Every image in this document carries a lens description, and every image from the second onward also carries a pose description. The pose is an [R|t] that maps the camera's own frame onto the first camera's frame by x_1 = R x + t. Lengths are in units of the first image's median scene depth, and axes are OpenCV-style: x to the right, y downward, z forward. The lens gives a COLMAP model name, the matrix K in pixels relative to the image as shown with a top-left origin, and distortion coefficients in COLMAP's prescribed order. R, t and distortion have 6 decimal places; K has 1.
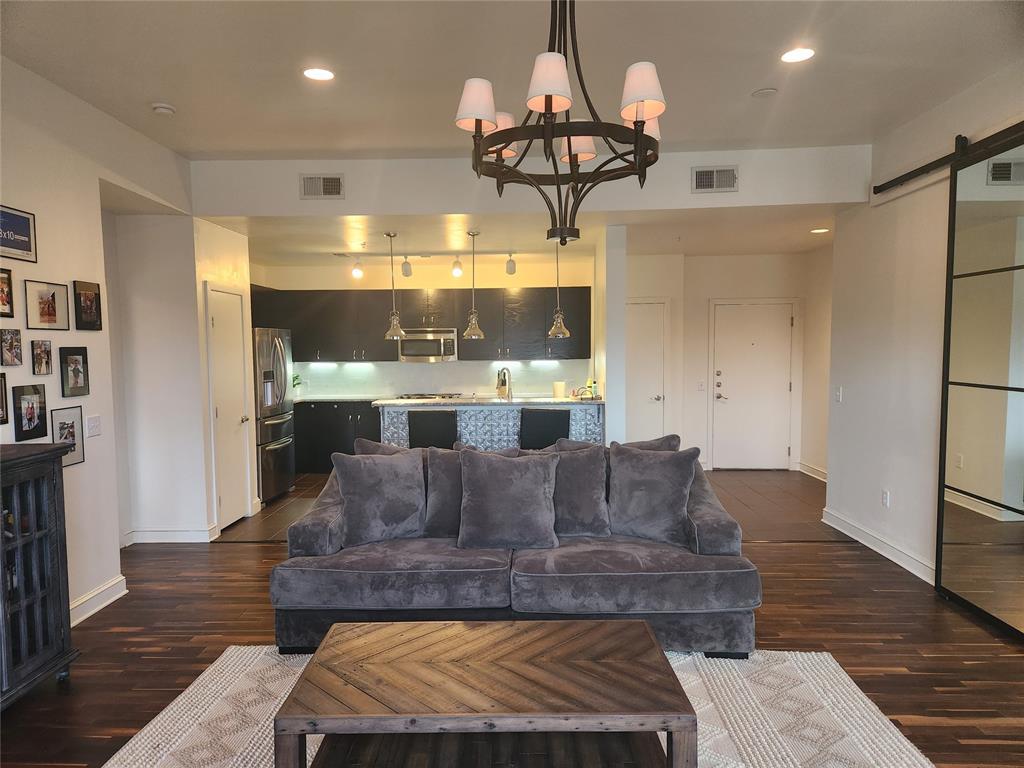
lens RADIAL K [[709.7, 0, 484.6], [0, 709.7, 397.7], [0, 0, 1]] dist [0.098046, -0.091152]
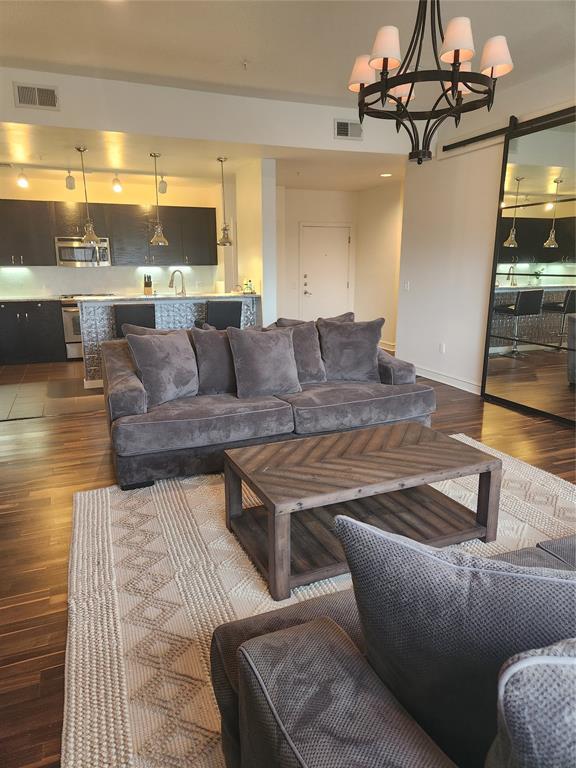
lens RADIAL K [[532.2, 0, 288.0], [0, 532.2, 384.0], [0, 0, 1]] dist [0.098046, -0.091152]
pose [[0.908095, -0.087987, 0.409417, -0.352915], [0.025406, 0.987452, 0.155860, 0.025659], [-0.417993, -0.131134, 0.898936, 0.044091]]
